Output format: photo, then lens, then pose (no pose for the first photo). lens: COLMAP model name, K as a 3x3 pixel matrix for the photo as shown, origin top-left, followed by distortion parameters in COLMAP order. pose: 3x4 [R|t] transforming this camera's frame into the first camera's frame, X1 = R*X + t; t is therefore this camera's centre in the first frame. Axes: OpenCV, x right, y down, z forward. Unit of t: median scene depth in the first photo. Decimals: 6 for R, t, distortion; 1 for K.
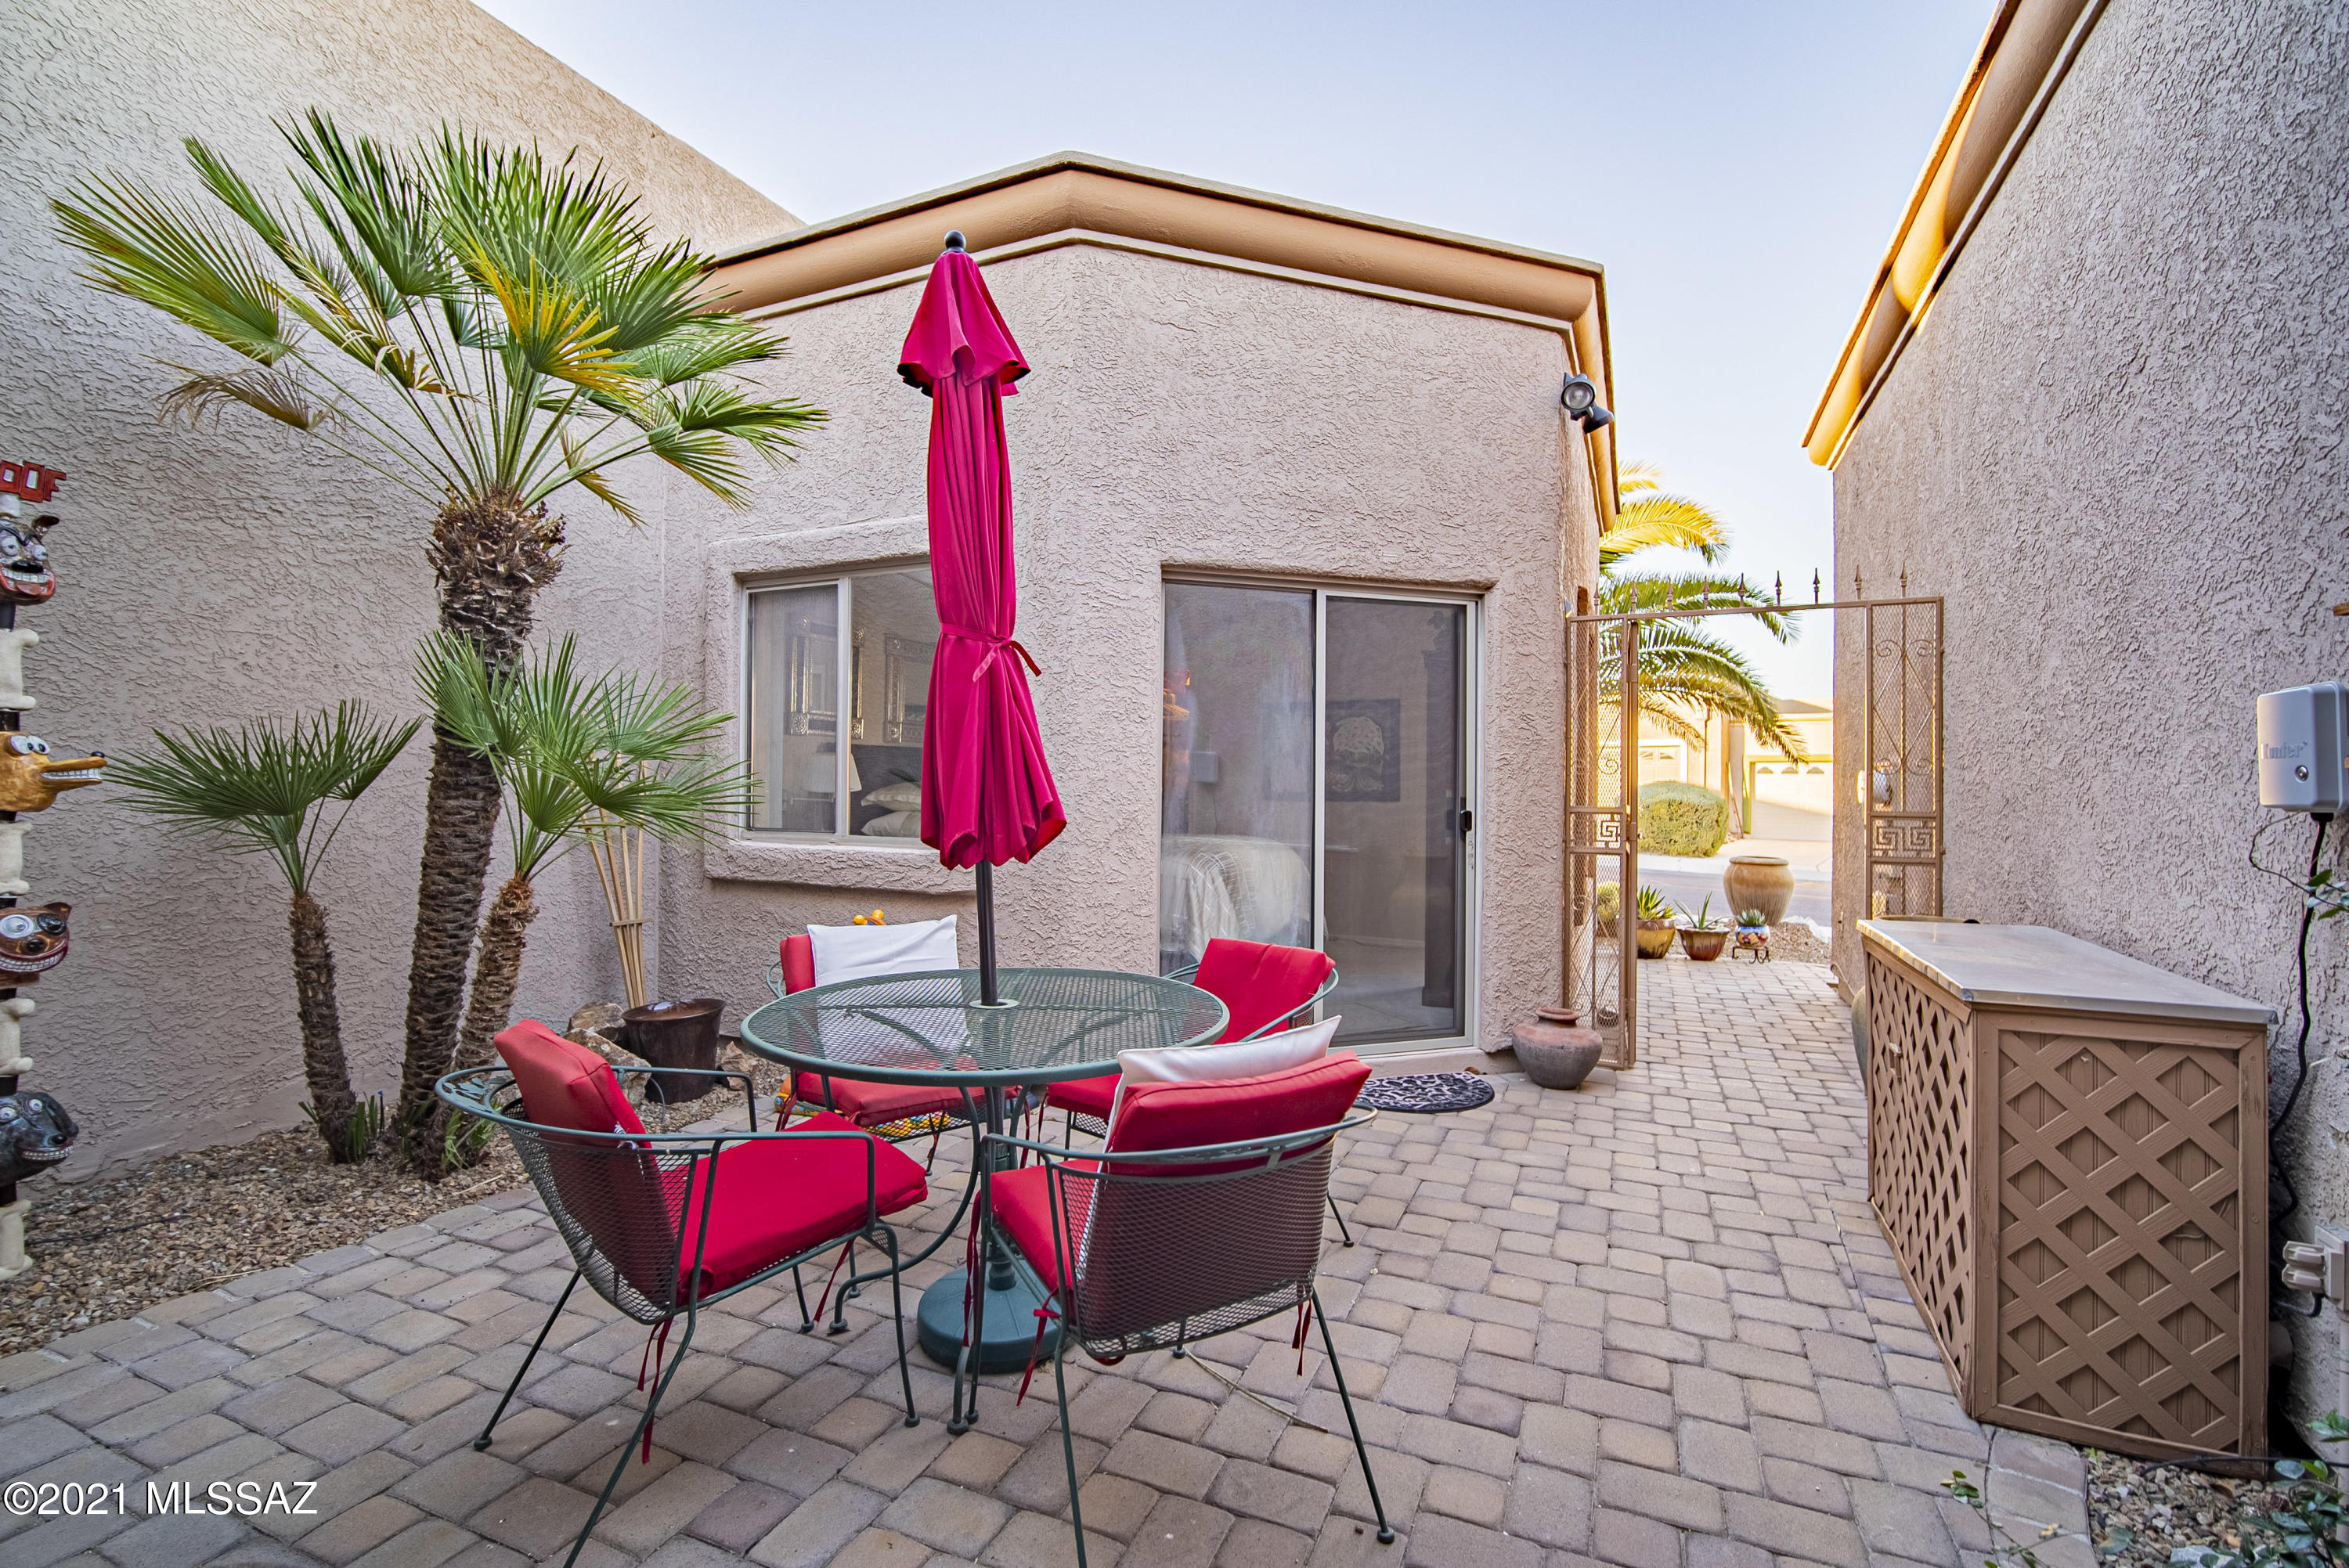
lens RADIAL K [[1037.9, 0, 1175.9], [0, 1037.9, 776.2], [0, 0, 1]] dist [-0.014827, 0.001666]
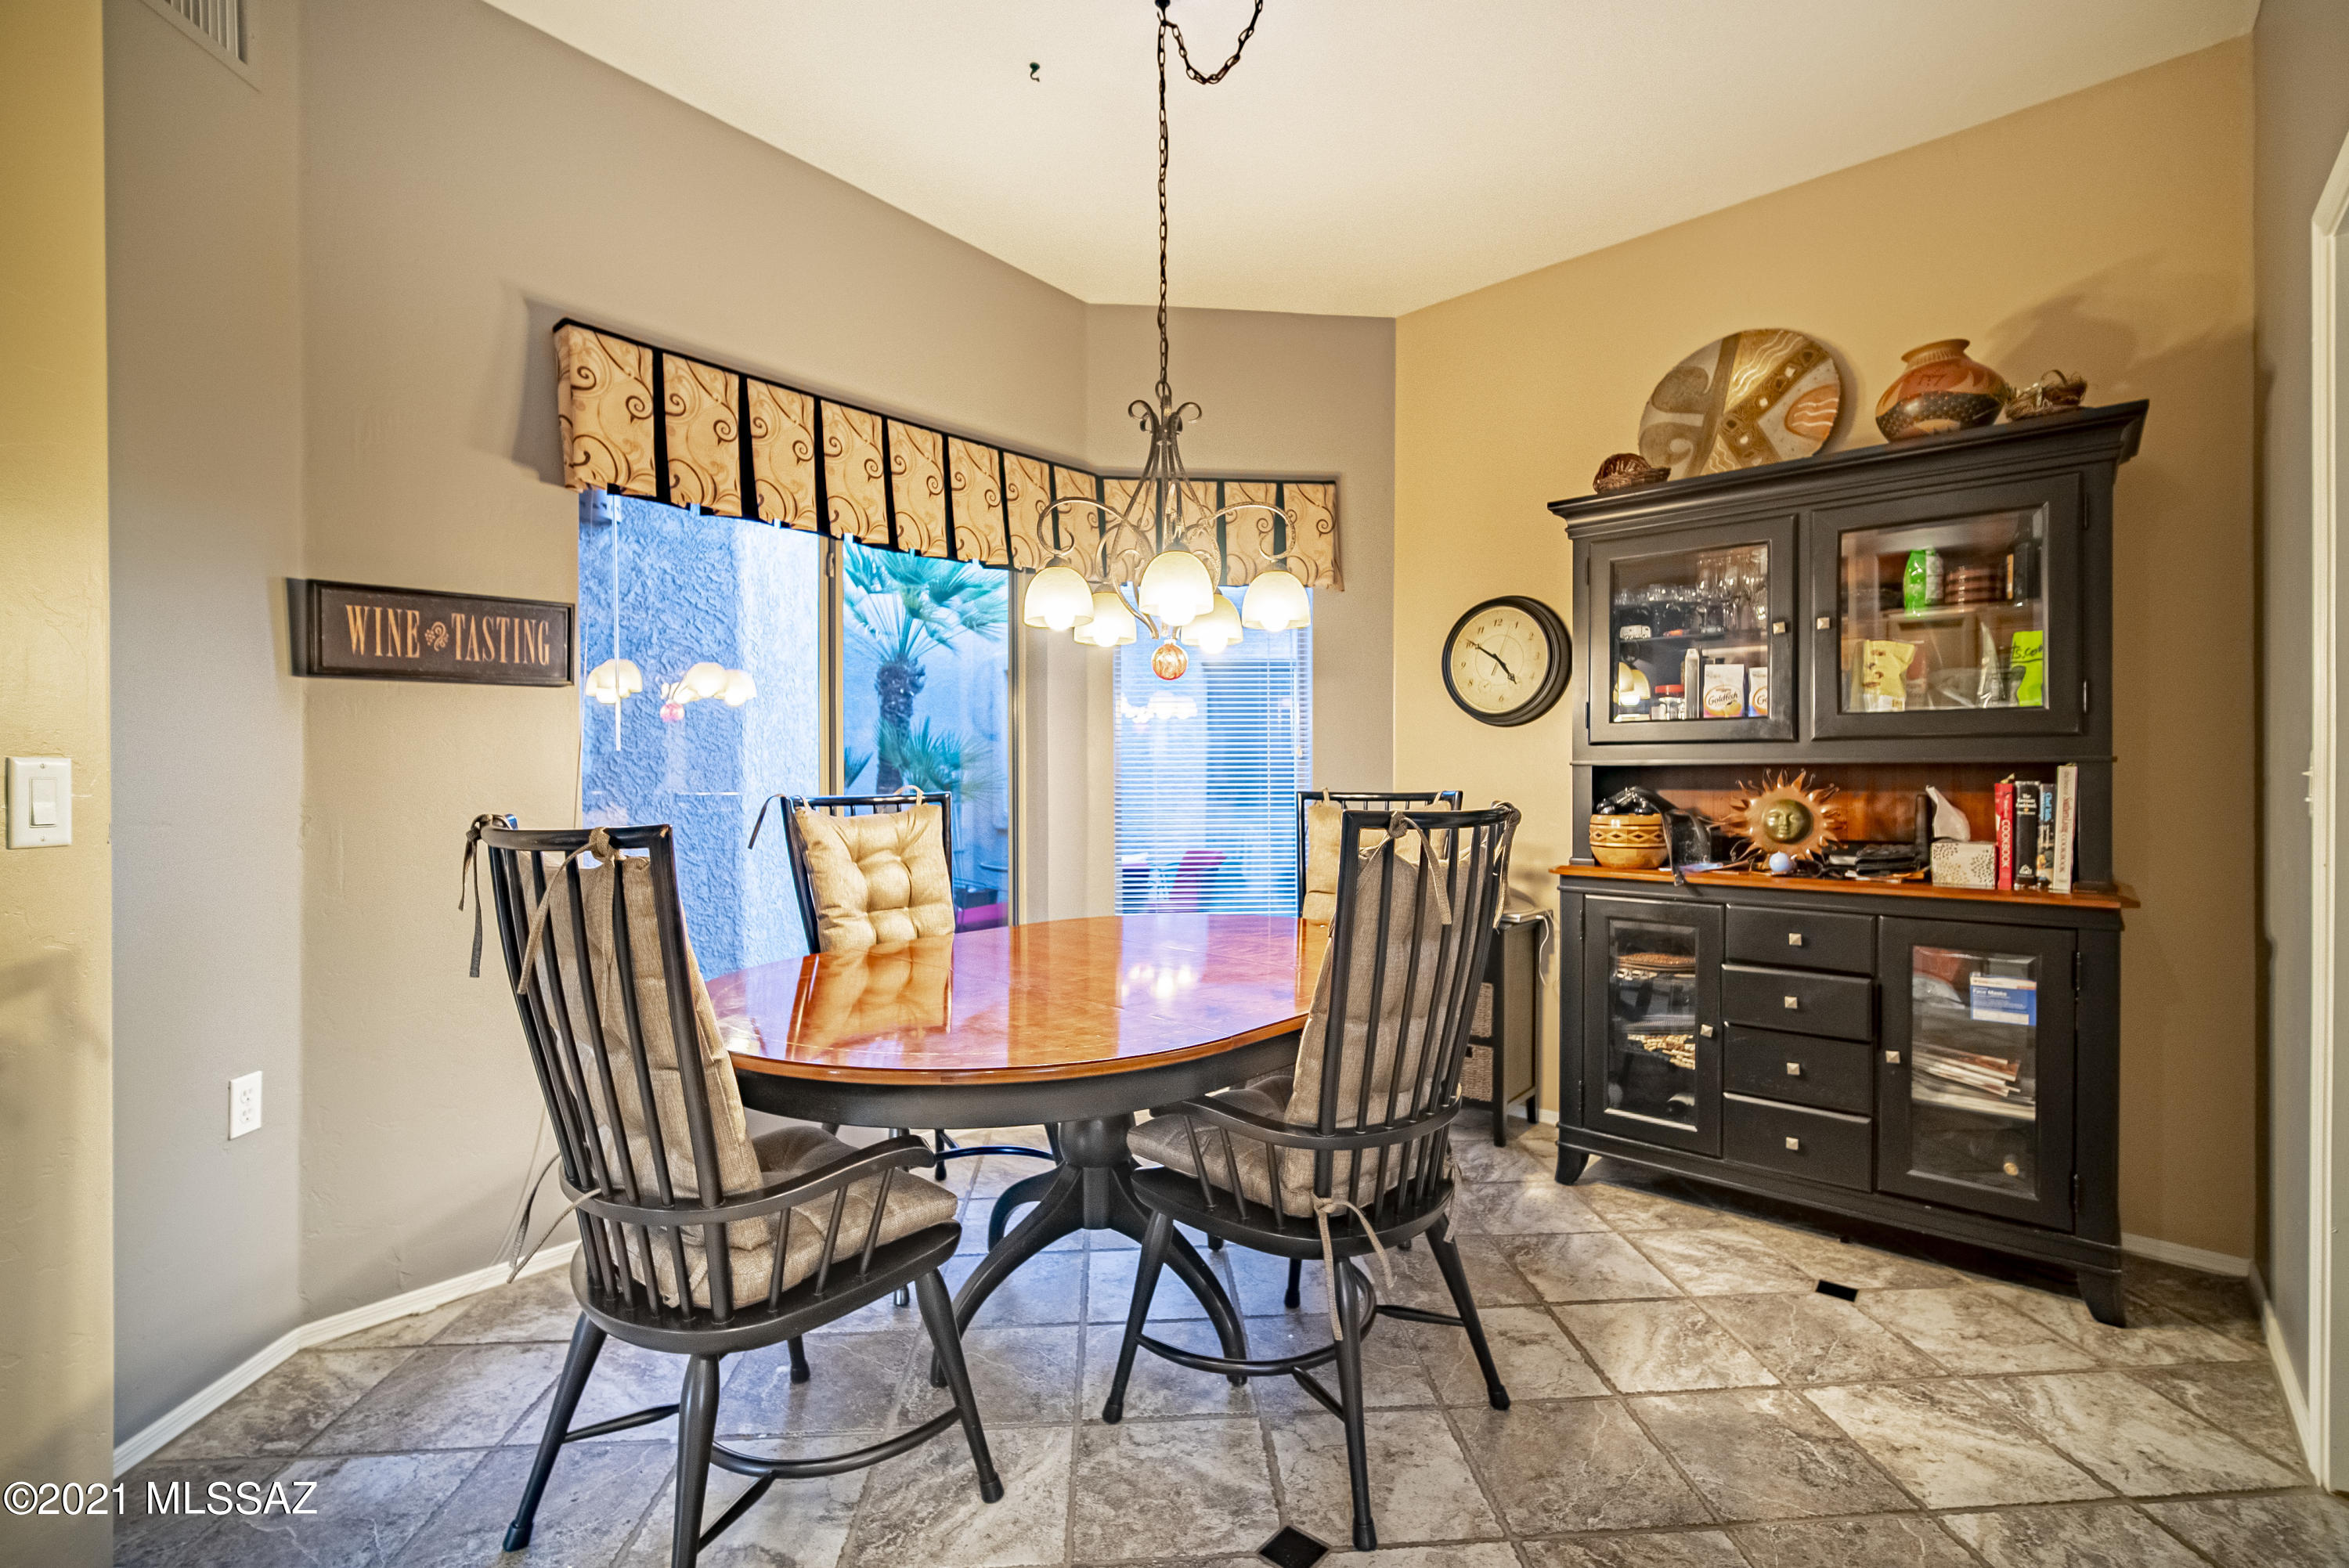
lens RADIAL K [[1037.9, 0, 1172.5], [0, 1037.9, 789.9], [0, 0, 1]] dist [-0.014827, 0.001666]
pose [[0.955246, 0.000496, -0.295812, 0.630361], [0.005353, 0.999806, 0.018964, -0.012502], [0.295764, -0.019699, 0.955058, -1.071207]]
